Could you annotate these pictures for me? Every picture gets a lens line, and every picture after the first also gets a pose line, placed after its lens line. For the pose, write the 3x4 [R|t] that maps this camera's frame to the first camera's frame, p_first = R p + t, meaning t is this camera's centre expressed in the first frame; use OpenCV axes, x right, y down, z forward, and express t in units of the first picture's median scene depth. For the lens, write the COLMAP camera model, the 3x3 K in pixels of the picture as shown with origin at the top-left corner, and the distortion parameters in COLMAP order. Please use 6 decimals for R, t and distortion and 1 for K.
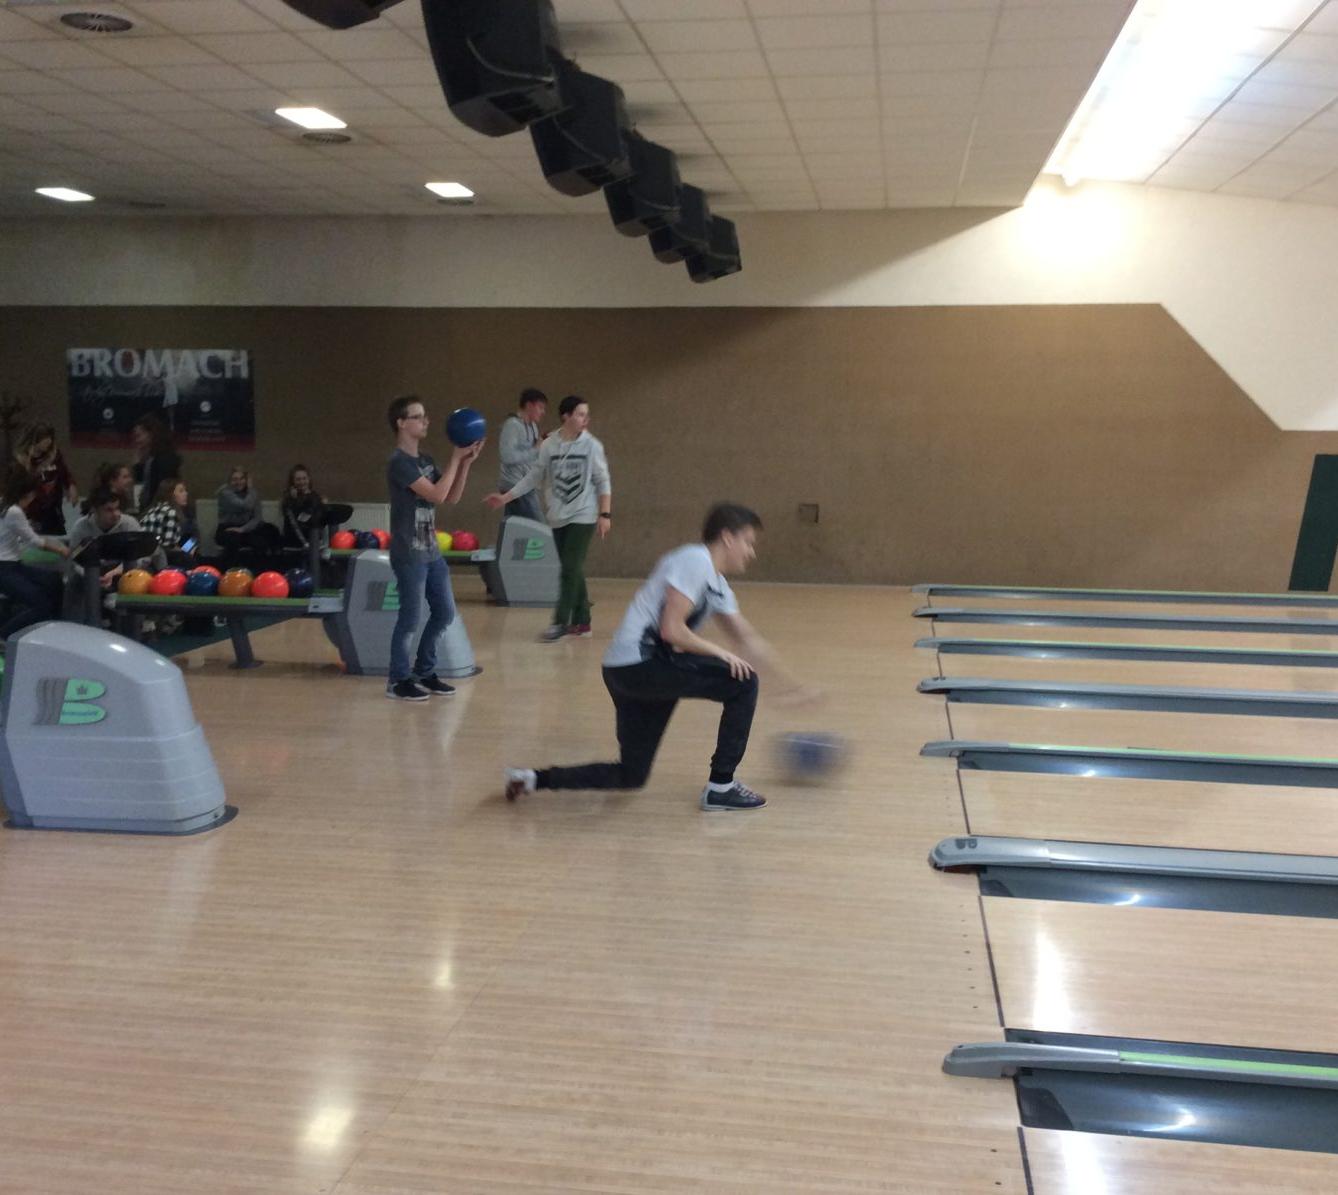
lens RADIAL K [[1439.0, 0, 676.8], [0, 1439.0, 598.7], [0, 0, 1]] dist [0.058405, 0.000000]
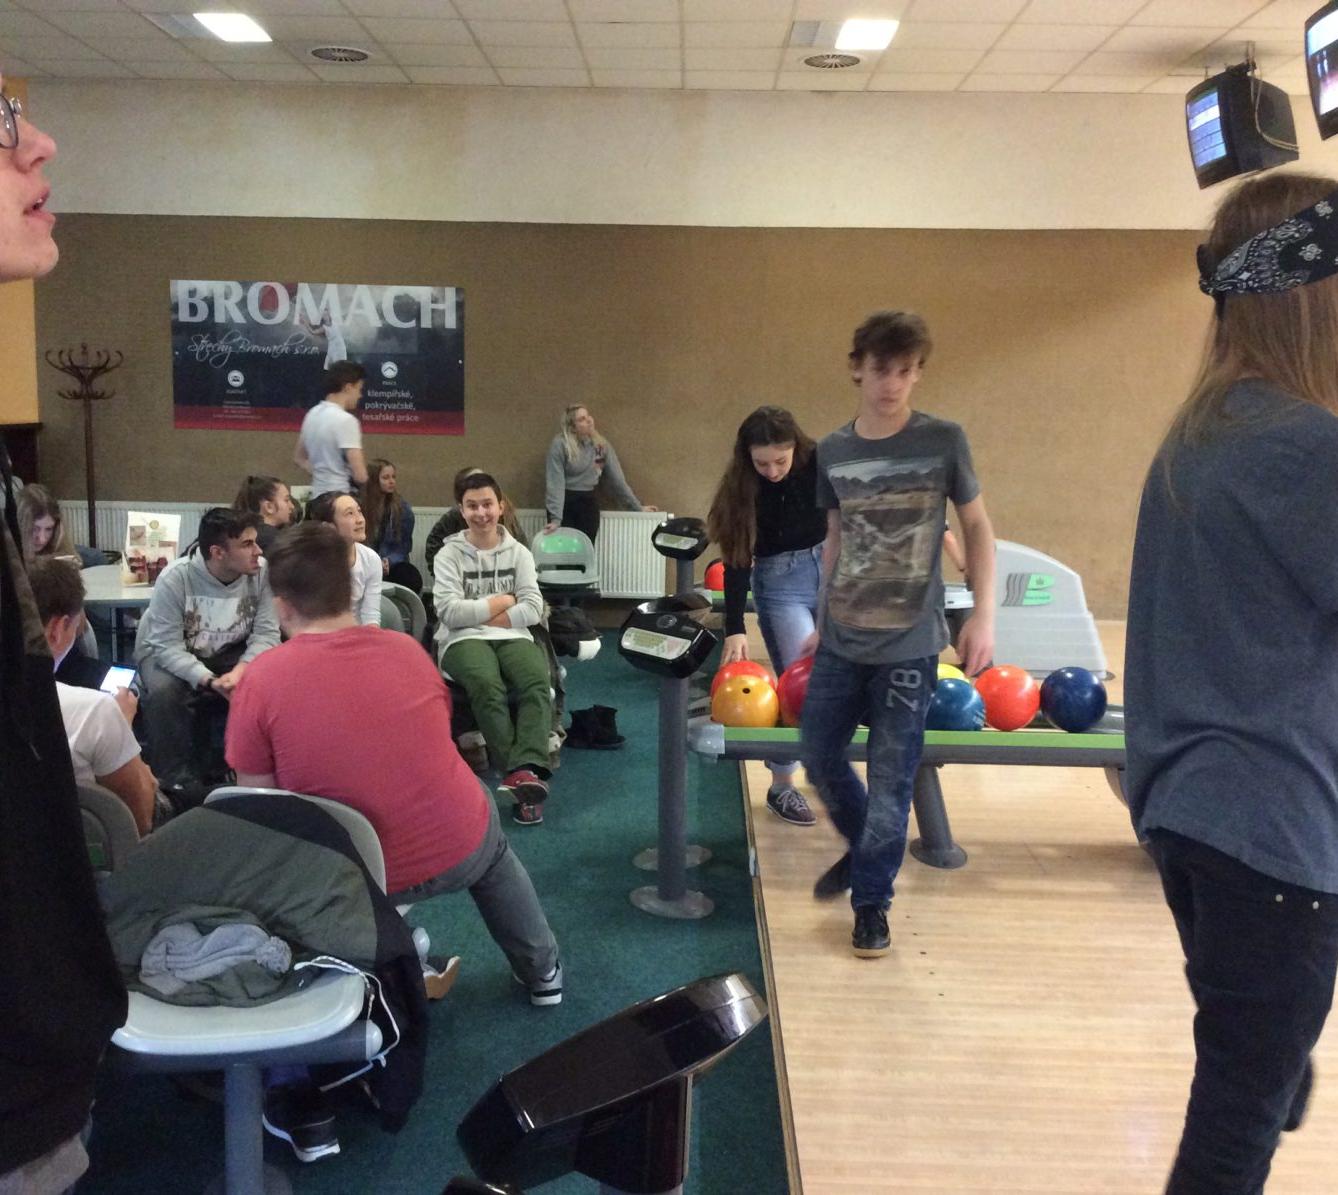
lens RADIAL K [[1439.0, 0, 670.6], [0, 1439.0, 610.4], [0, 0, 1]] dist [0.058405, 0.000000]
pose [[0.988226, -0.015611, 0.152200, -0.297716], [0.011137, 0.999482, 0.030204, -0.038077], [-0.152592, -0.028153, 0.987888, 0.303151]]
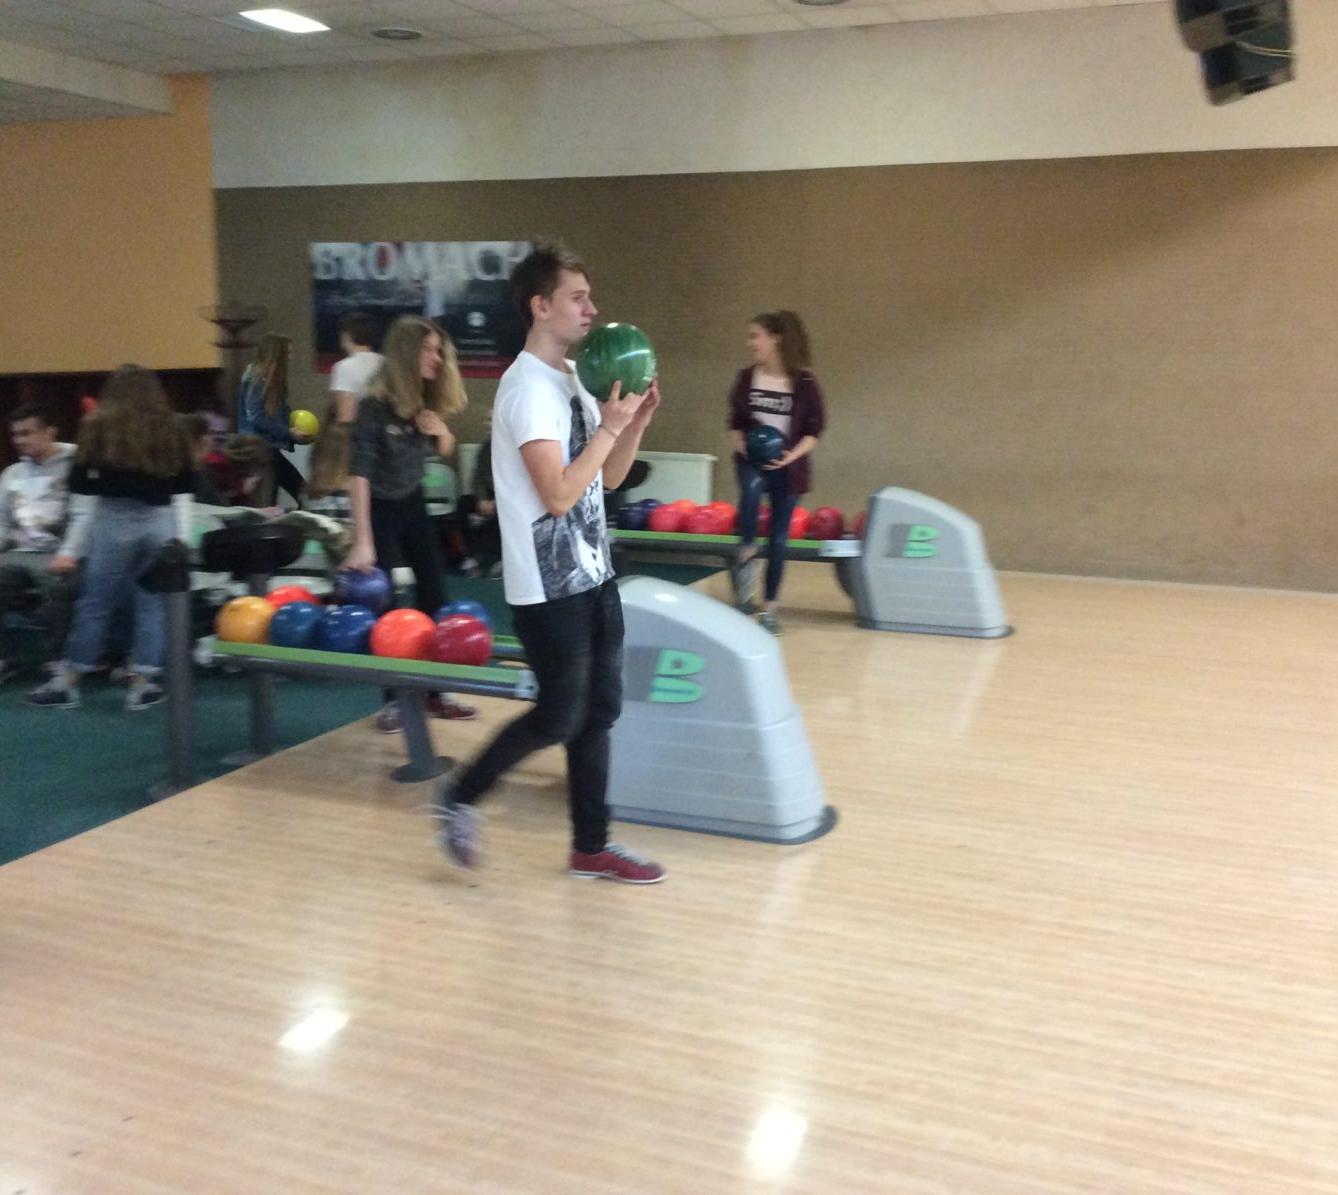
lens RADIAL K [[1439.0, 0, 658.7], [0, 1439.0, 618.3], [0, 0, 1]] dist [0.058405, 0.000000]
pose [[0.970612, 0.047396, -0.235937, -0.048750], [-0.030682, 0.996785, 0.074017, -0.036060], [0.238686, -0.064602, 0.968945, 0.285745]]
